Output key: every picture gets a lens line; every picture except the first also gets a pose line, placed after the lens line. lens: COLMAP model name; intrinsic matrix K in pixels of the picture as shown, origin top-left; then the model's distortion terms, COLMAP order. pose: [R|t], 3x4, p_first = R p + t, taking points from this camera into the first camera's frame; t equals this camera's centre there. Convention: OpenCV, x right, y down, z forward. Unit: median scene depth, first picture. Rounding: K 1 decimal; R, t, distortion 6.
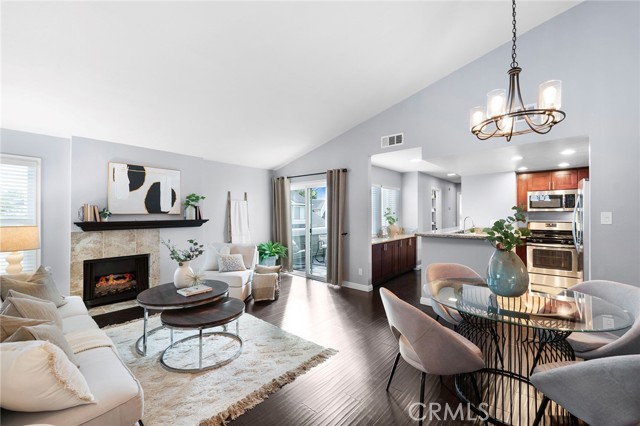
lens RADIAL K [[265.3, 0, 320.4], [0, 265.3, 204.9], [0, 0, 1]] dist [0.000248, -0.000240]
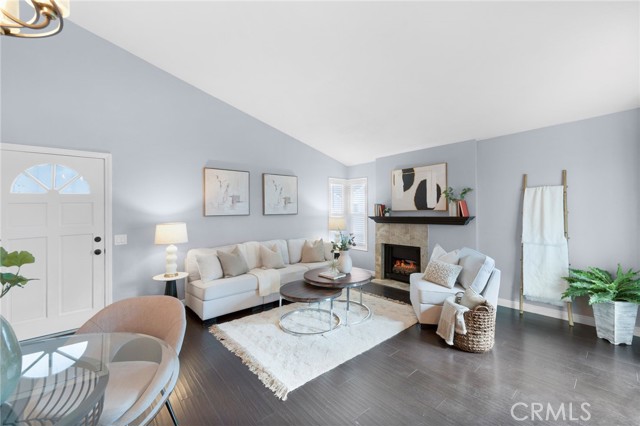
lens RADIAL K [[262.4, 0, 320.8], [0, 262.4, 215.0], [0, 0, 1]] dist [0.000941, -0.000037]
pose [[-0.159086, 0.016651, -0.987124, 0.475807], [0.047585, 0.998825, 0.009180, 0.023763], [0.986117, -0.045512, -0.159692, 0.781230]]
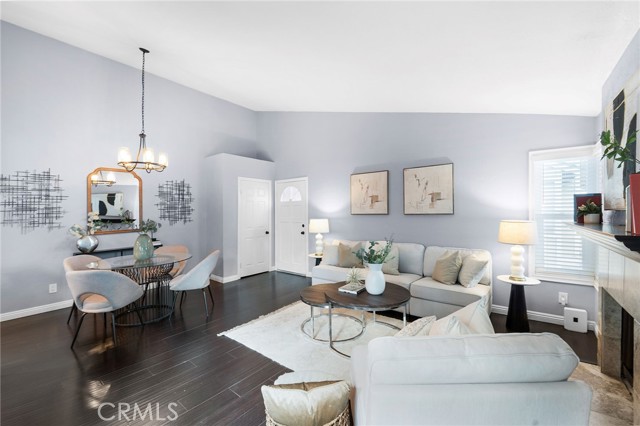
lens RADIAL K [[269.4, 0, 309.2], [0, 269.4, 212.8], [0, 0, 1]] dist [-0.000223, -0.000157]
pose [[-0.999154, 0.012767, 0.039105, -0.241733], [0.011747, 0.999587, -0.026208, 0.038184], [-0.039424, -0.025726, -0.998891, 1.399212]]
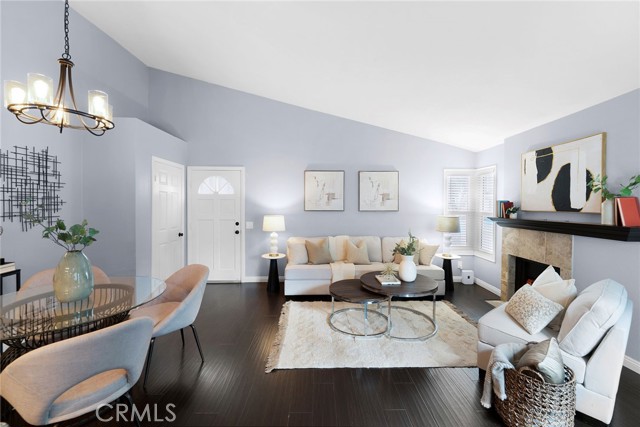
lens RADIAL K [[265.3, 0, 320.4], [0, 265.3, 205.4], [0, 0, 1]] dist [0.000248, -0.000240]
pose [[-0.770048, -0.001919, -0.637983, 0.293743], [0.018513, 0.999507, -0.025352, 0.023771], [0.637717, -0.031333, -0.769633, 1.145325]]
